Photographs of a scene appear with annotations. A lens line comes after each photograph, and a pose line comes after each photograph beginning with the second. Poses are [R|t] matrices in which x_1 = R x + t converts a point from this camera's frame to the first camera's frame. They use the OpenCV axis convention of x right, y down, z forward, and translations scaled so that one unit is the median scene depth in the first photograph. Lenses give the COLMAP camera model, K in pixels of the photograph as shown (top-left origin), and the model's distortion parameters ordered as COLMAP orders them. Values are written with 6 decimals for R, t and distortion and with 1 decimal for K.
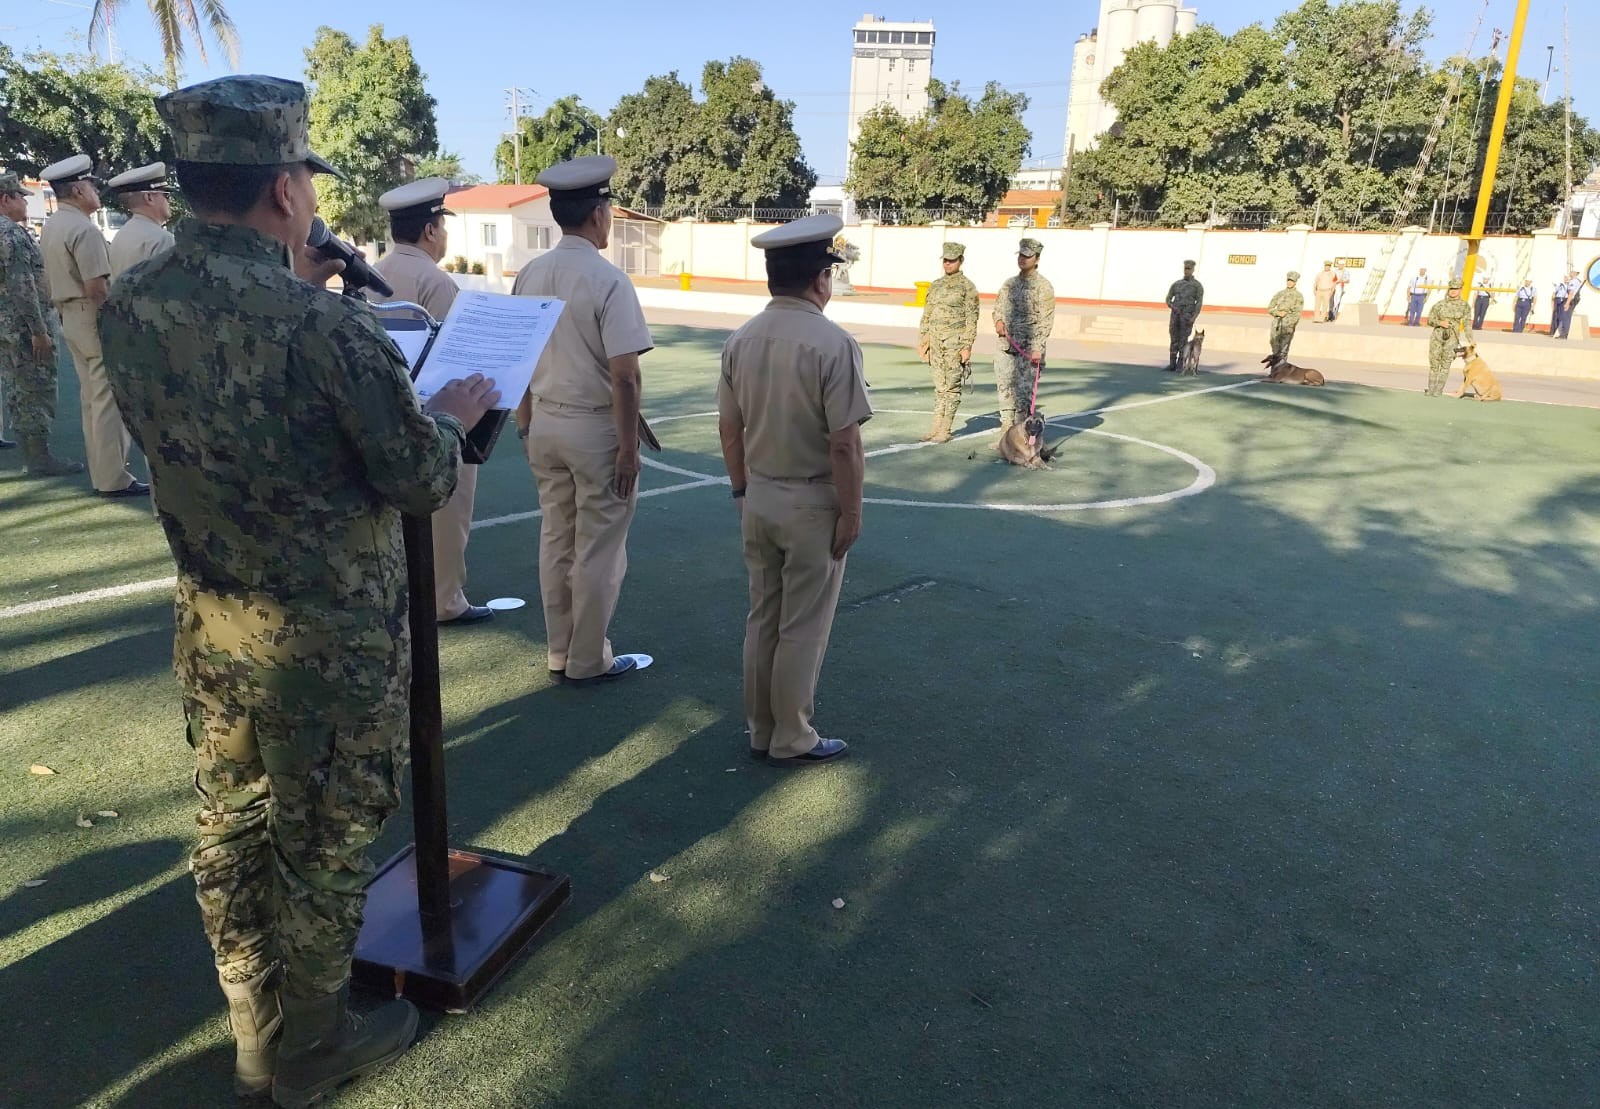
lens RADIAL K [[1106.0, 0, 804.2], [0, 1106.0, 602.3], [0, 0, 1]] dist [0.032993, -0.033156]
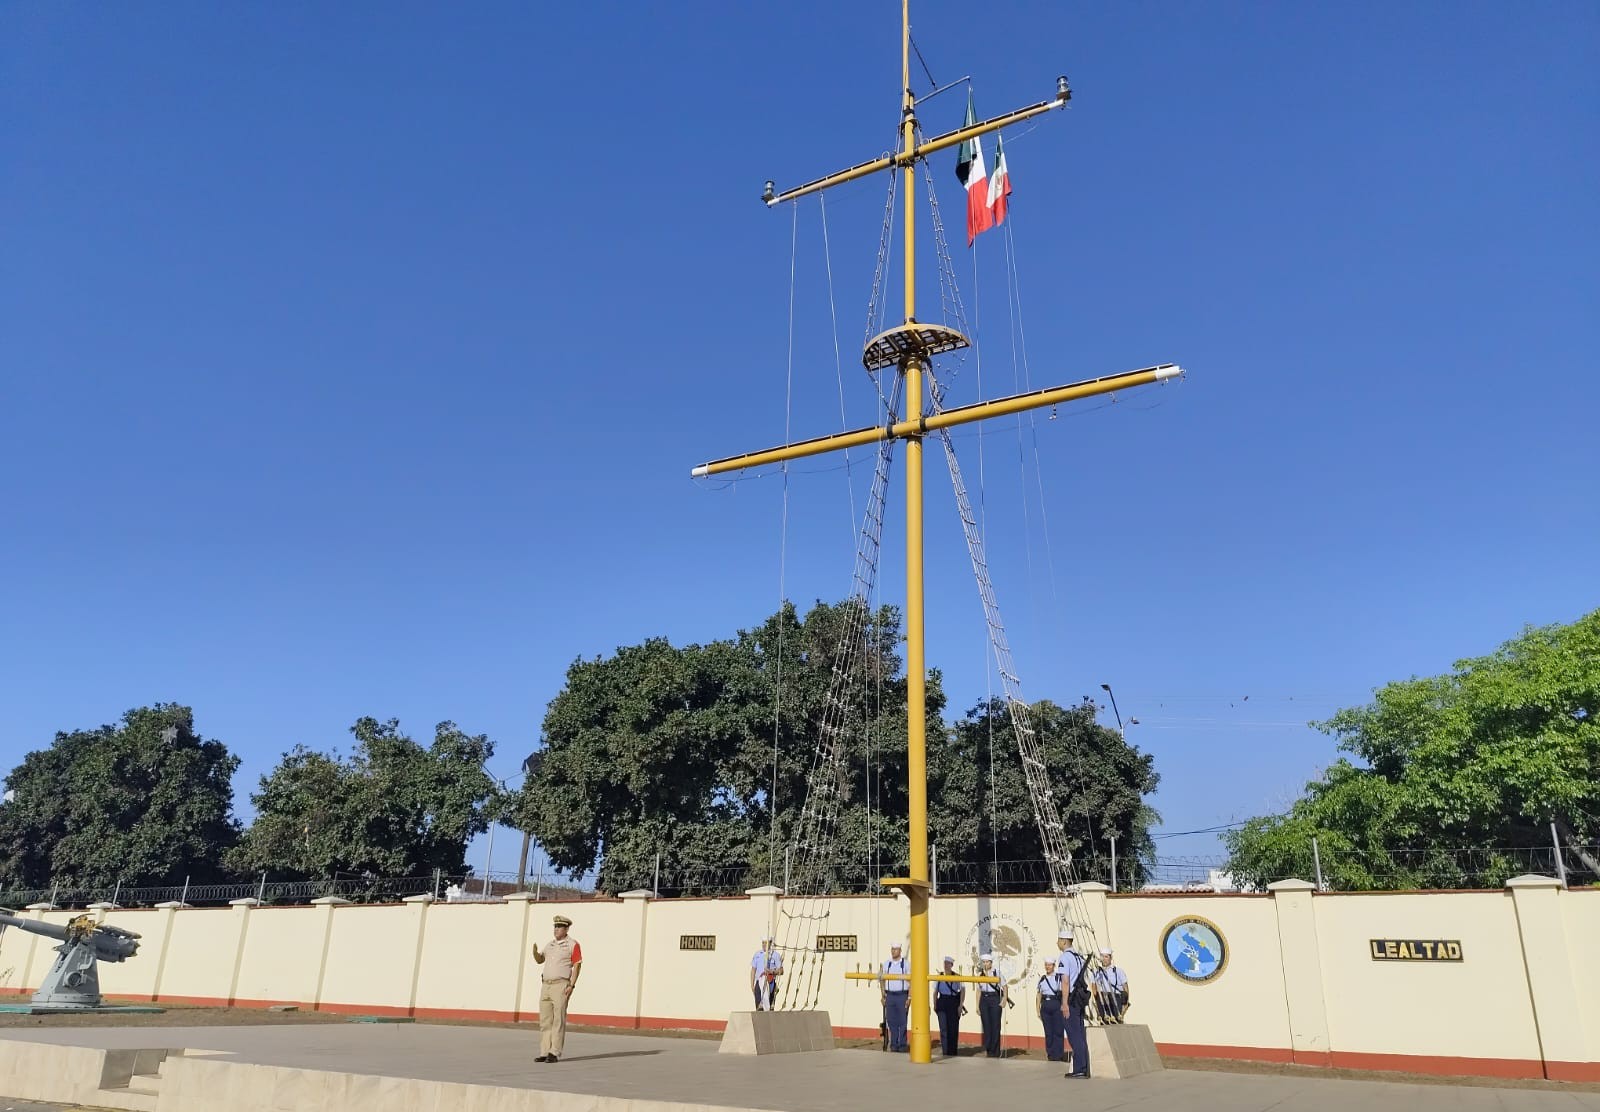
lens RADIAL K [[1106.0, 0, 798.6], [0, 1106.0, 598.4], [0, 0, 1]] dist [0.032993, -0.033156]
pose [[0.988005, 0.035238, 0.150349, 0.342707], [0.059675, 0.810858, -0.582193, -0.093048], [-0.142427, 0.584181, 0.799029, 0.363280]]
